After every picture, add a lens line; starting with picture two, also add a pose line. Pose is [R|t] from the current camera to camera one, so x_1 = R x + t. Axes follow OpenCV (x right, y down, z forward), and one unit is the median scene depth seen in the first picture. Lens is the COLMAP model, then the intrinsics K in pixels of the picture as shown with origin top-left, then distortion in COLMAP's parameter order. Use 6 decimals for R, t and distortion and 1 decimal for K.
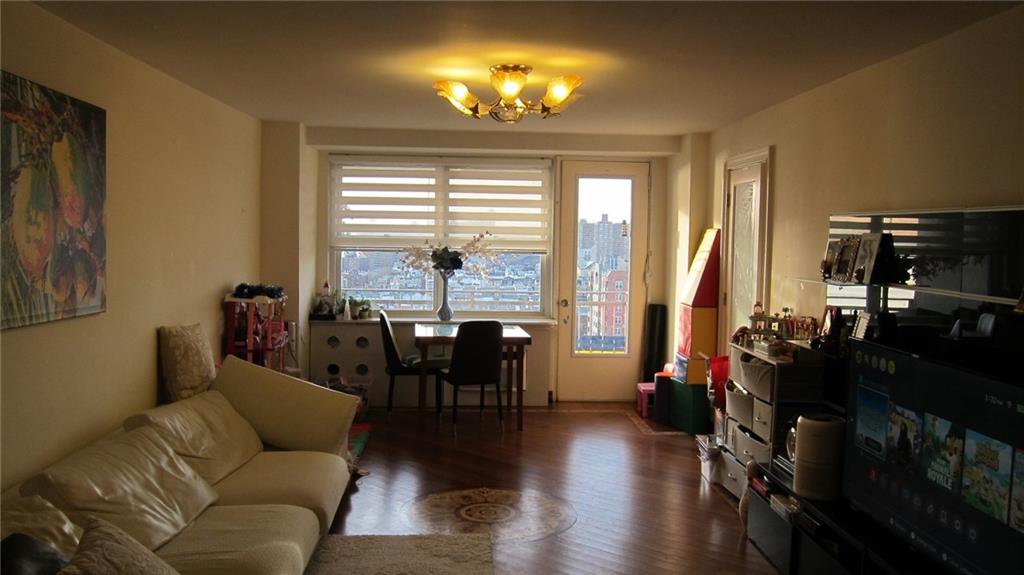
lens RADIAL K [[858.7, 0, 511.8], [0, 858.7, 291.8], [0, 0, 1]] dist [-0.055507, 0.023452]
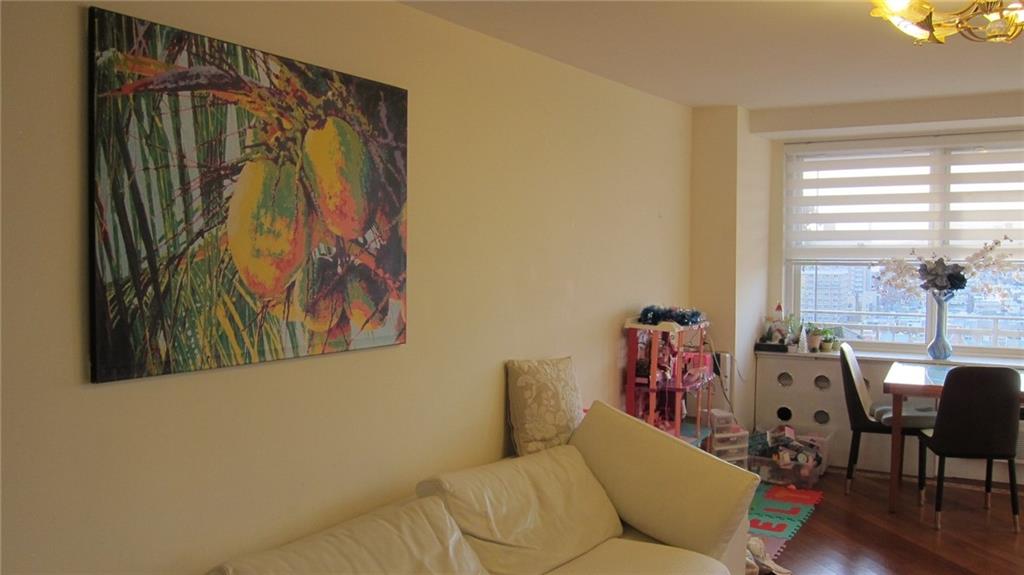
lens RADIAL K [[858.7, 0, 512.2], [0, 858.7, 295.2], [0, 0, 1]] dist [-0.055507, 0.023452]
pose [[0.824520, 0.012306, -0.565698, 0.039214], [-0.019418, 0.999790, -0.006553, -0.012407], [0.565499, 0.016388, 0.824586, 0.265929]]
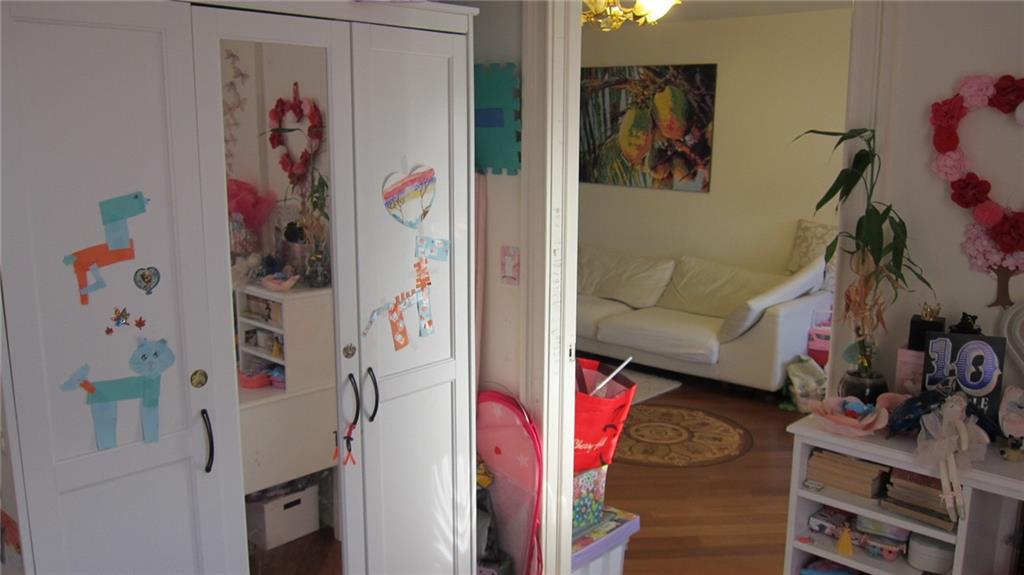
lens RADIAL K [[858.7, 0, 510.6], [0, 858.7, 284.4], [0, 0, 1]] dist [-0.055507, 0.023452]
pose [[-0.710117, 0.105845, -0.696082, 0.628443], [-0.062518, 0.975252, 0.212073, -0.085144], [0.701302, 0.194114, -0.685926, 1.272540]]
